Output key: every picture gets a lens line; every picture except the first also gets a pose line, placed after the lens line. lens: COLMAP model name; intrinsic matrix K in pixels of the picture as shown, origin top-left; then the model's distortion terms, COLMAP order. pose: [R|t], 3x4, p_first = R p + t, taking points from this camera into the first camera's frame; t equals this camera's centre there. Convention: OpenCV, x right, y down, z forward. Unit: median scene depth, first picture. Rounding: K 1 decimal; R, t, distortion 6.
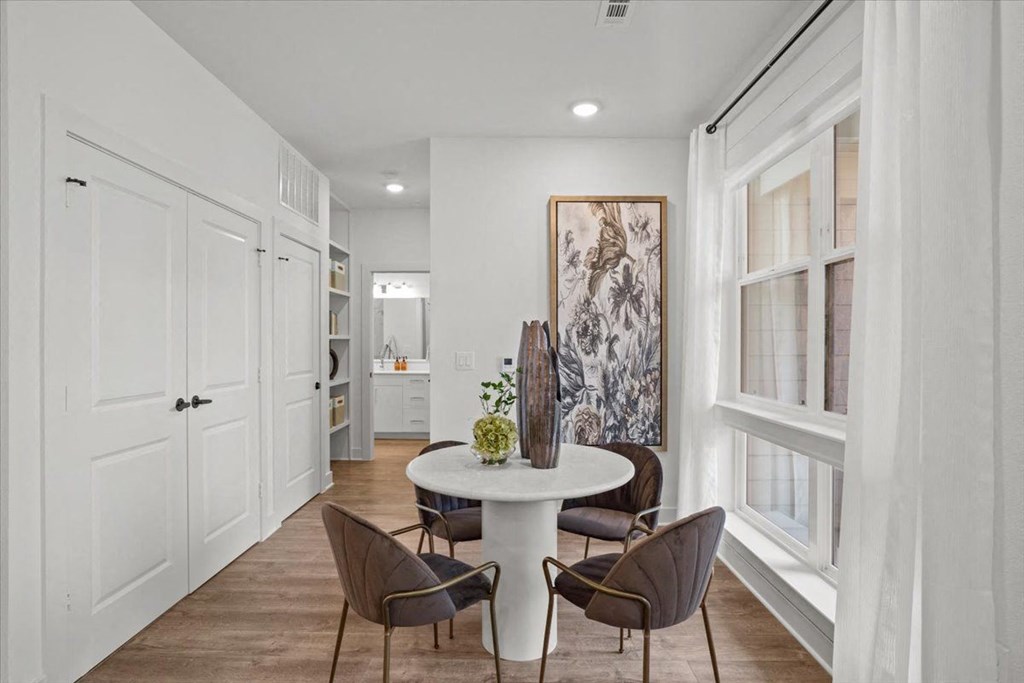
lens RADIAL K [[472.8, 0, 512.1], [0, 472.8, 344.3], [0, 0, 1]] dist [0.001604, 0.000864]
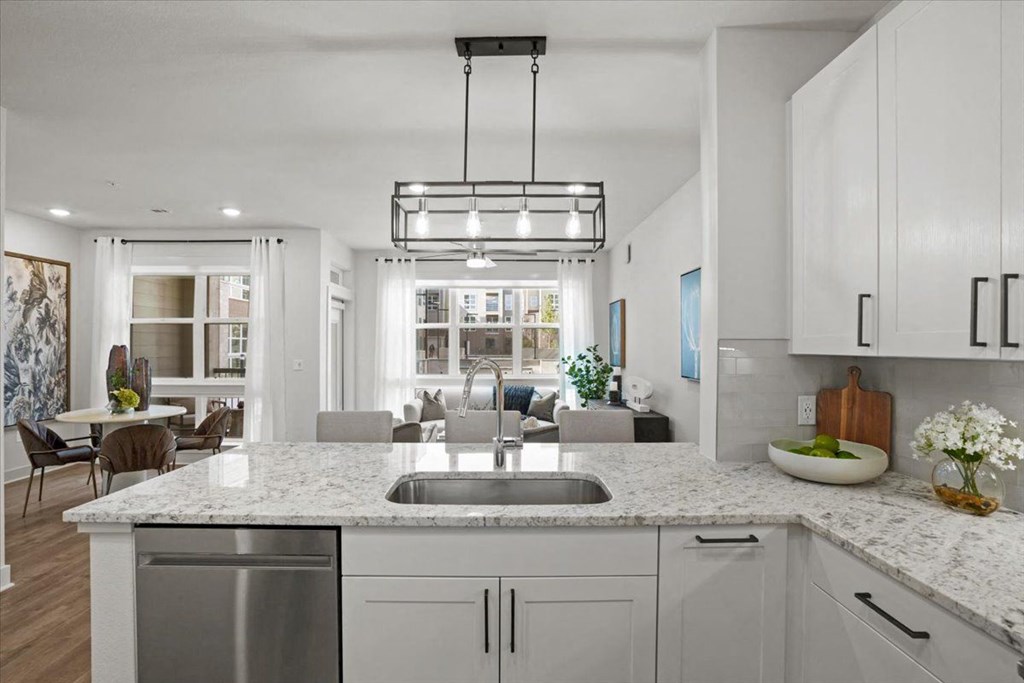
lens RADIAL K [[472.8, 0, 511.5], [0, 472.8, 345.3], [0, 0, 1]] dist [0.001604, 0.000864]
pose [[-0.014199, -0.000211, 0.999899, -1.336750], [-0.009194, 0.999958, 0.000081, -0.044461], [-0.999857, -0.009192, -0.014200, -0.503202]]
